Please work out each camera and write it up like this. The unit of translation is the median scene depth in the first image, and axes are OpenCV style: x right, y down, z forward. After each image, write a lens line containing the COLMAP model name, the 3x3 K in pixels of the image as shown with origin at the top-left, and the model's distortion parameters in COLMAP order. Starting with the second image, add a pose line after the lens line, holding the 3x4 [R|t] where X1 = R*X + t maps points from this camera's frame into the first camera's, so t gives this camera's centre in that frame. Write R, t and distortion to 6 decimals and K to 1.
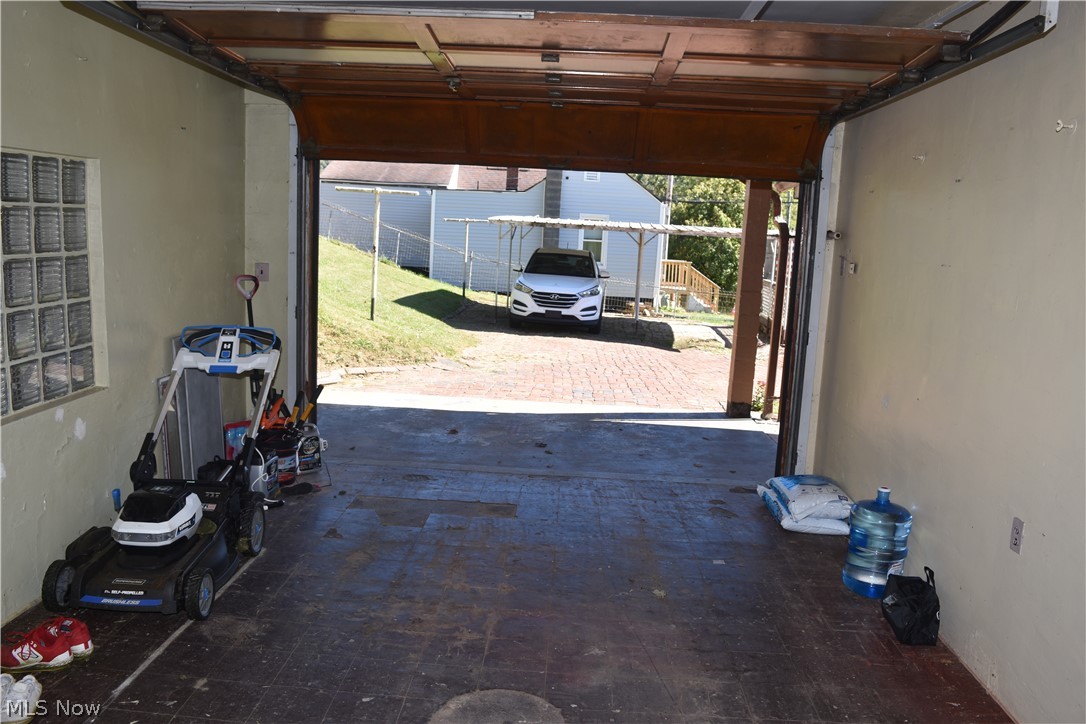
lens RADIAL K [[852.5, 0, 541.8], [0, 852.5, 362.9], [0, 0, 1]] dist [-0.097047, 0.018554]
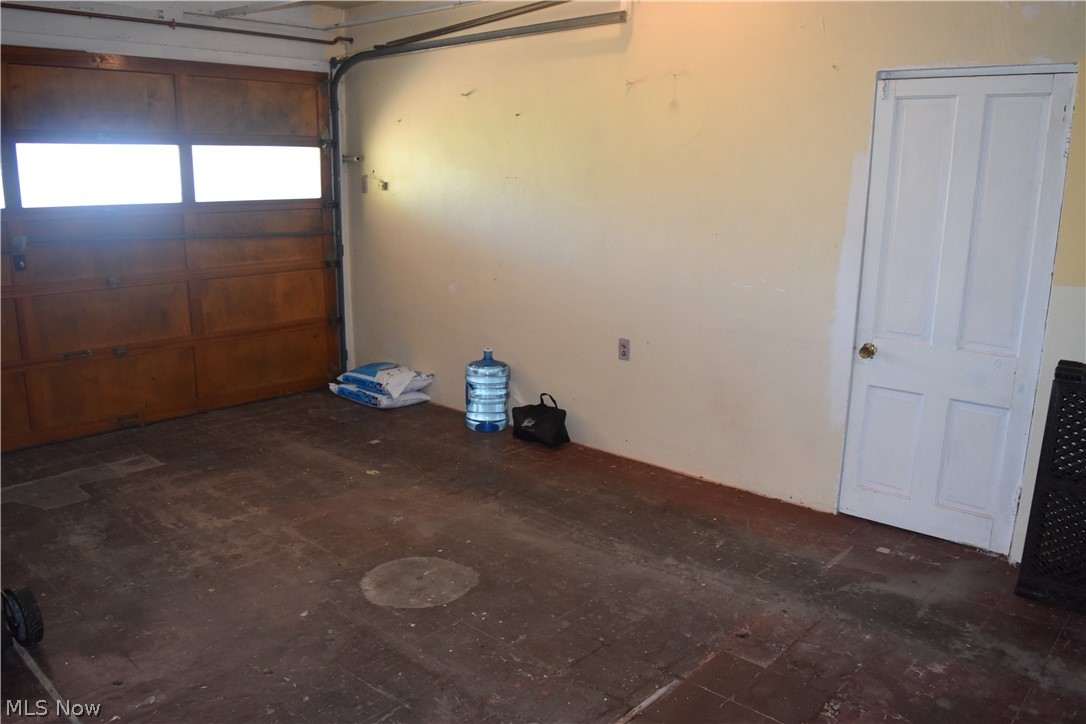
lens RADIAL K [[852.5, 0, 539.5], [0, 852.5, 364.0], [0, 0, 1]] dist [-0.097047, 0.018554]
pose [[0.639148, -0.204726, 0.741334, -0.637548], [0.136064, 0.978814, 0.153000, -0.026997], [-0.756952, 0.003079, 0.653464, 0.063500]]
